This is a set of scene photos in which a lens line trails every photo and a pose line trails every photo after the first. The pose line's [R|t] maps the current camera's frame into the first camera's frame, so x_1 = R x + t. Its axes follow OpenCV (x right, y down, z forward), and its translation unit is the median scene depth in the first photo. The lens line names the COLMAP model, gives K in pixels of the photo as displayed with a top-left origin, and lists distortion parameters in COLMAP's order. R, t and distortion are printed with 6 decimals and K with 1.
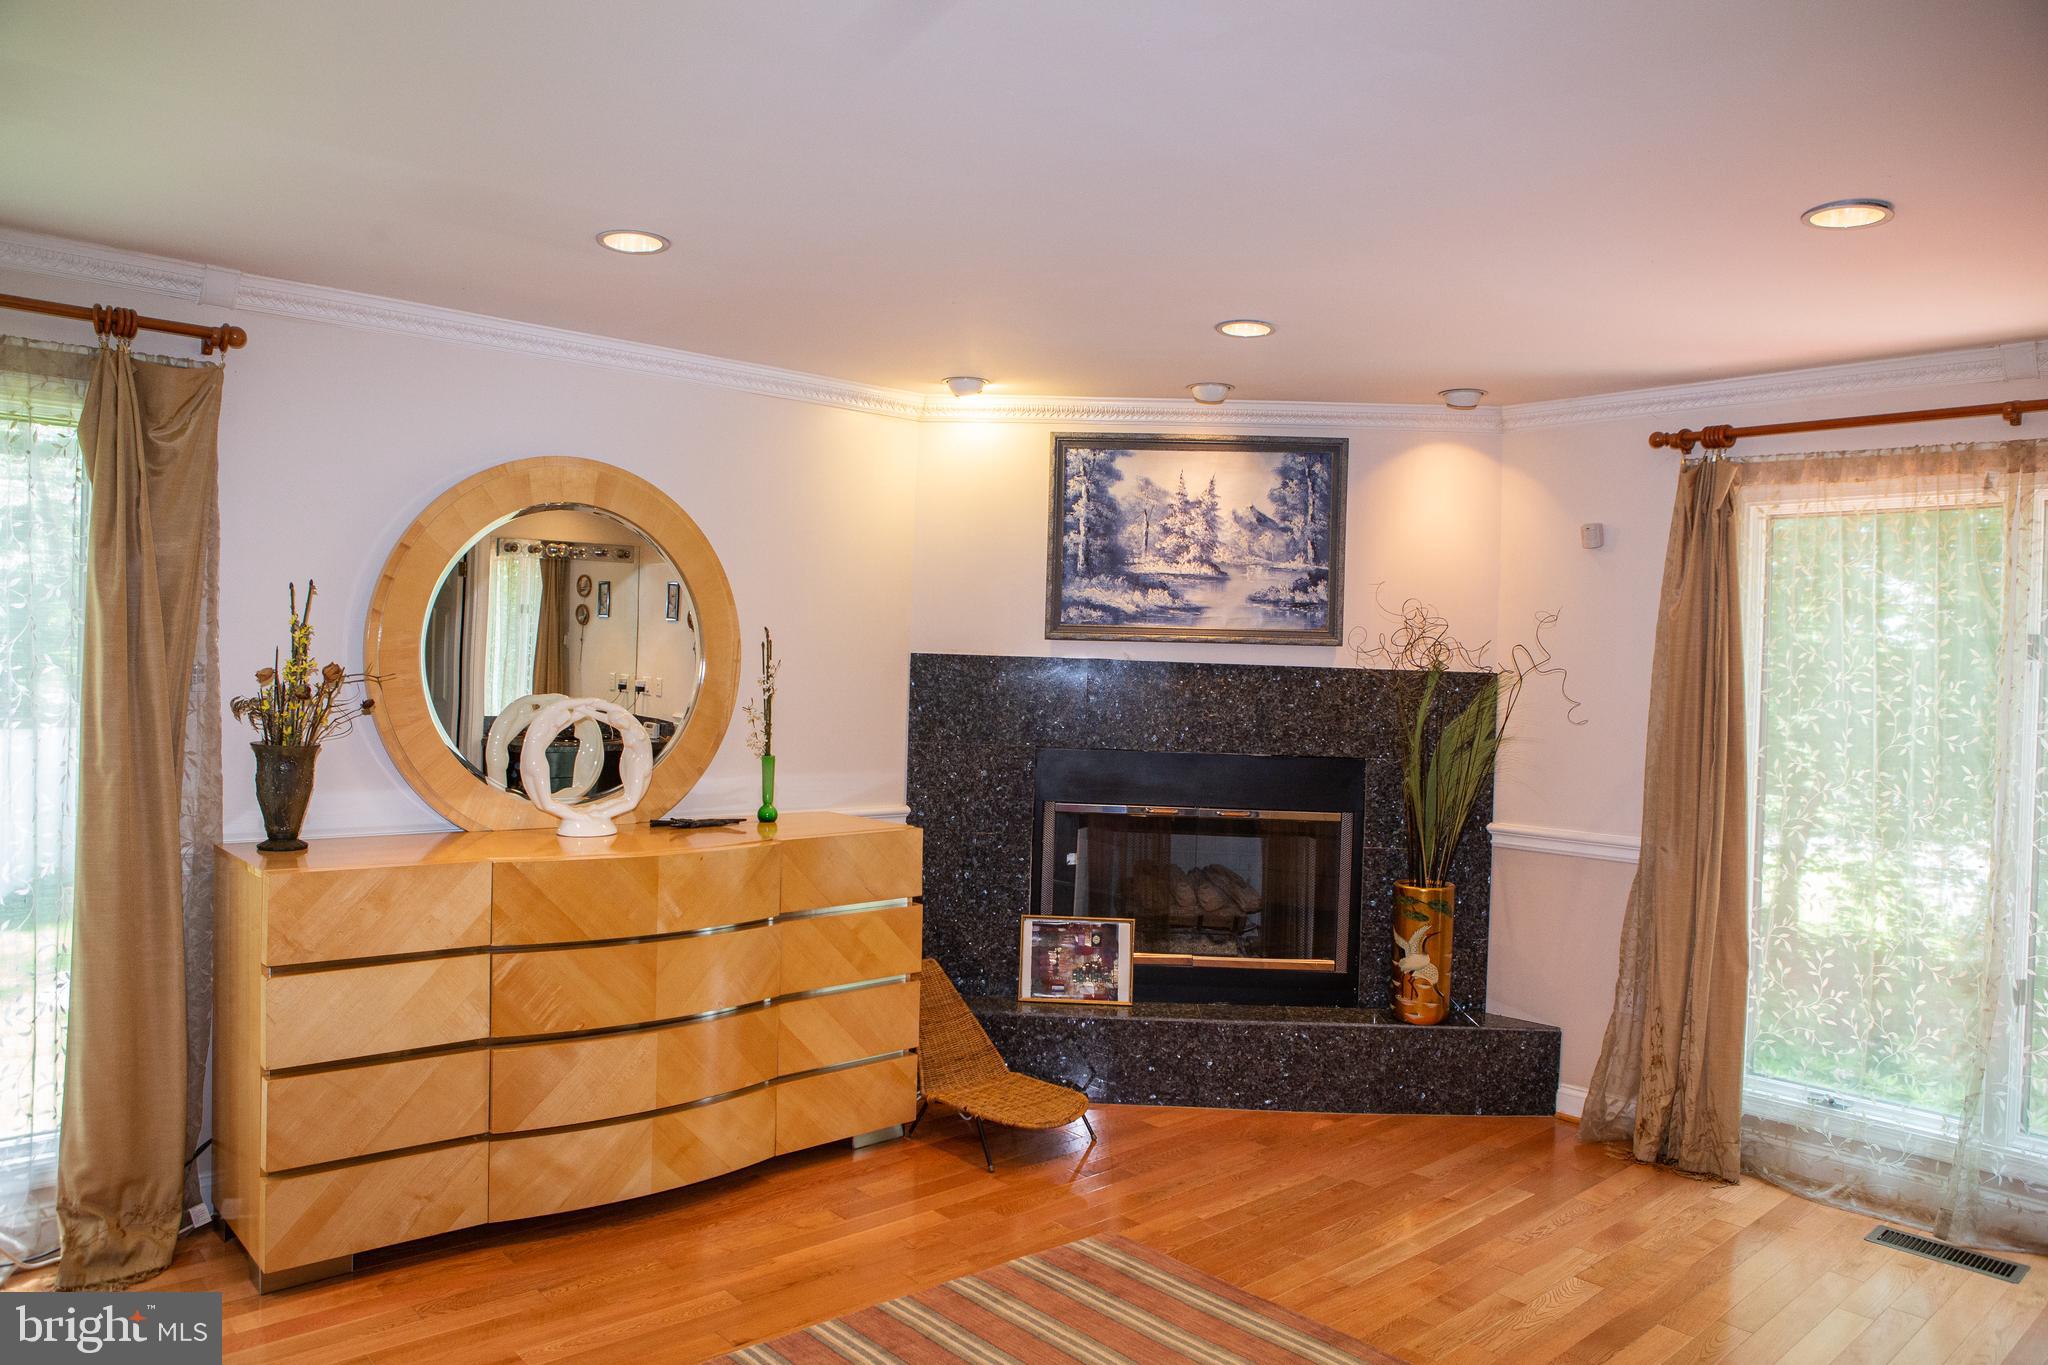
lens RADIAL K [[1412.1, 0, 1073.2], [0, 1412.1, 689.9], [0, 0, 1]] dist [-0.098675, 0.066216]
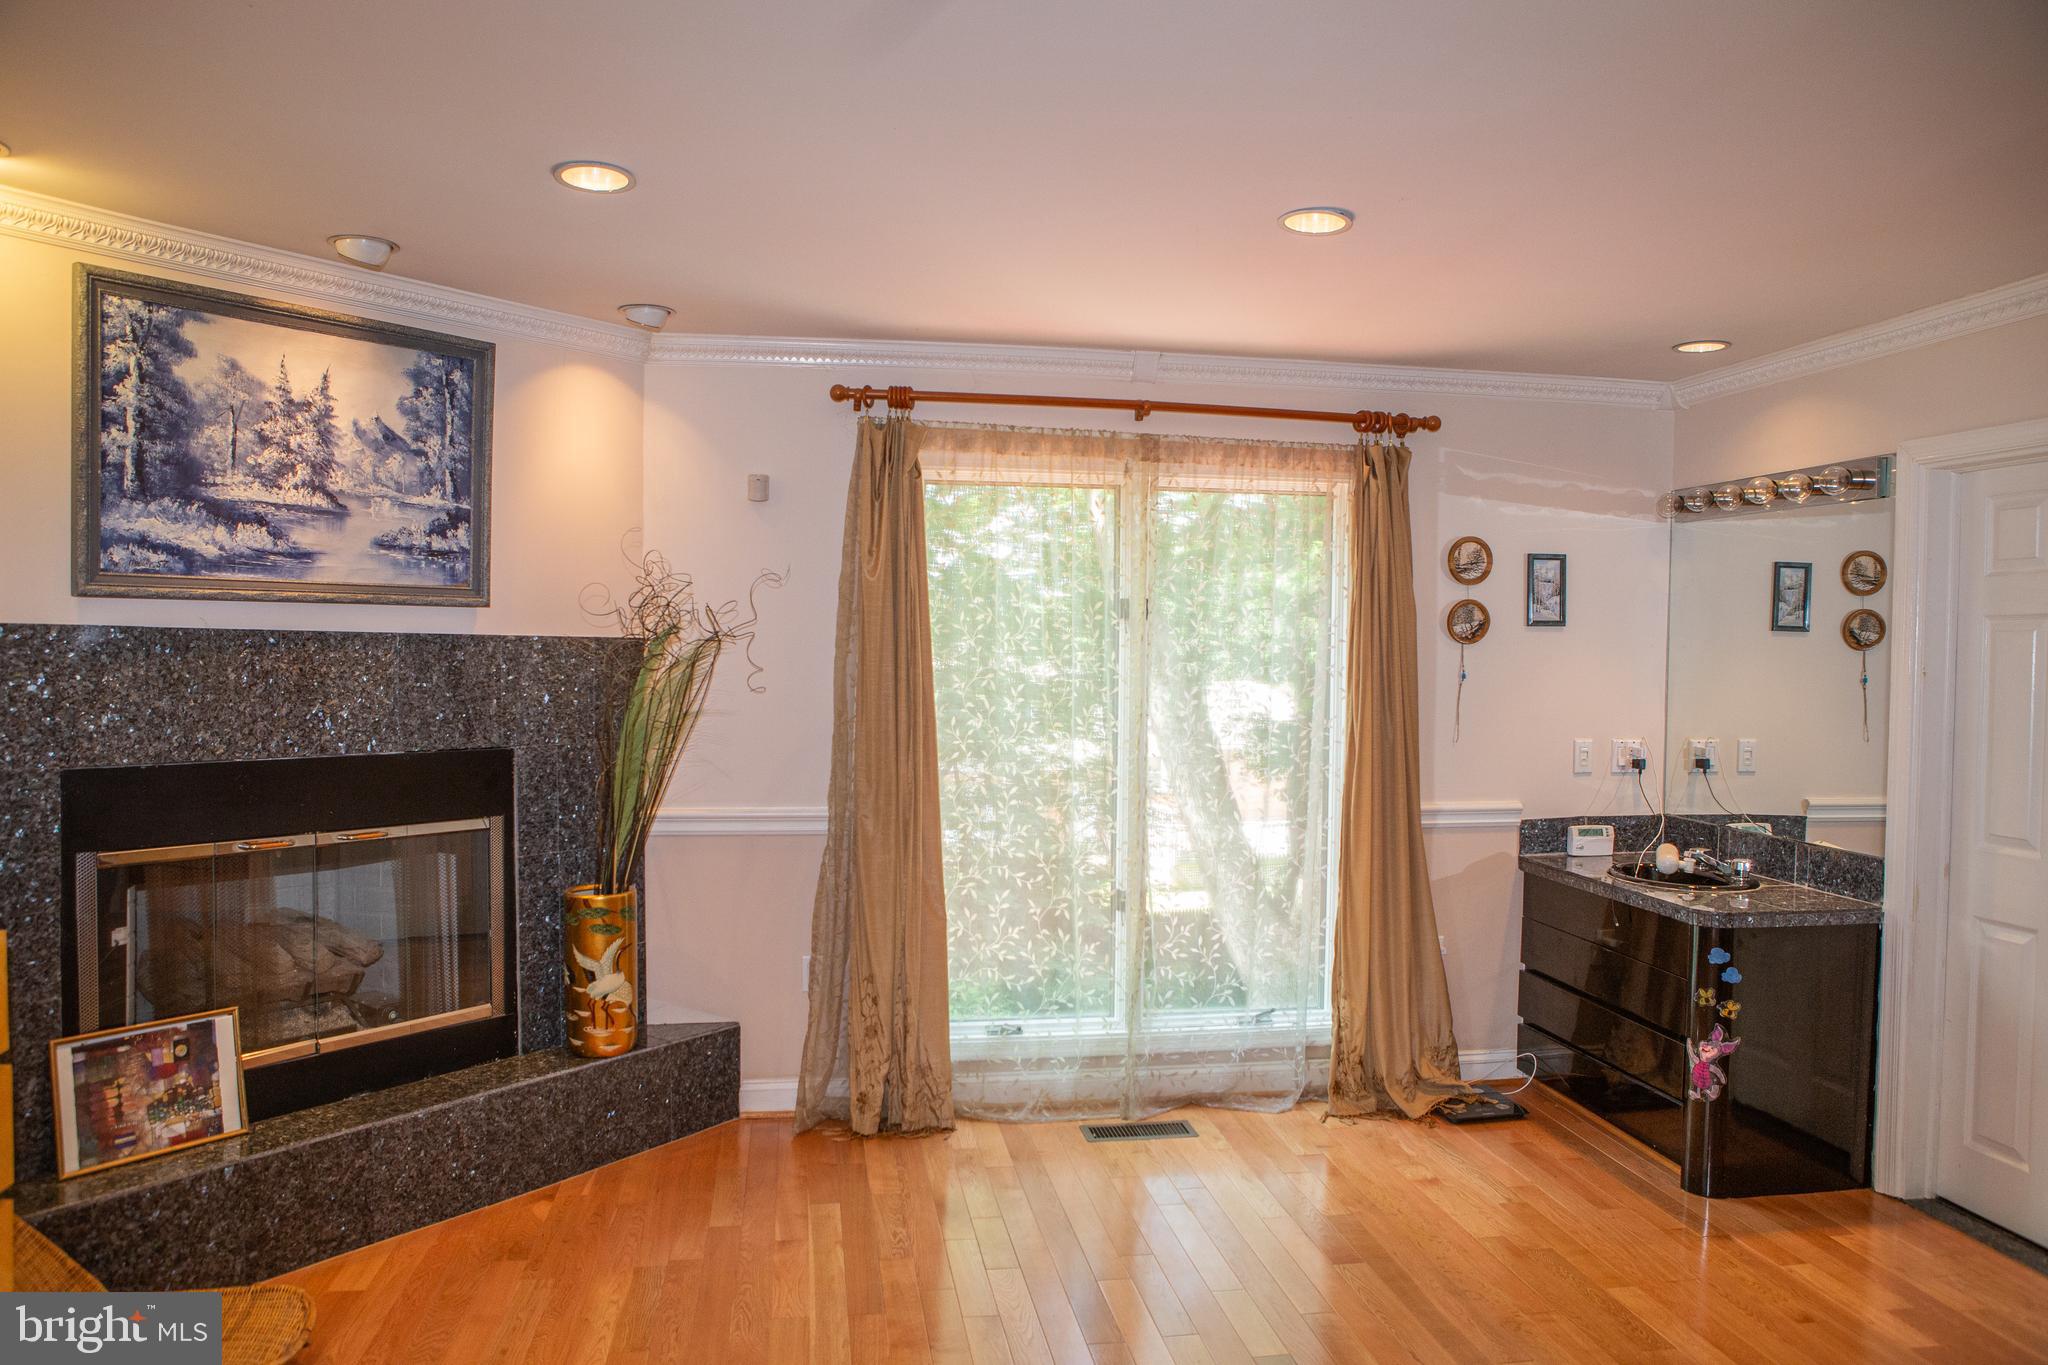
lens RADIAL K [[1412.1, 0, 1038.9], [0, 1412.1, 687.9], [0, 0, 1]] dist [-0.098675, 0.066216]
pose [[0.553381, -0.044770, 0.831724, -0.292540], [0.018739, 0.998971, 0.041305, -0.012378], [-0.832718, -0.007272, 0.553650, 0.313646]]
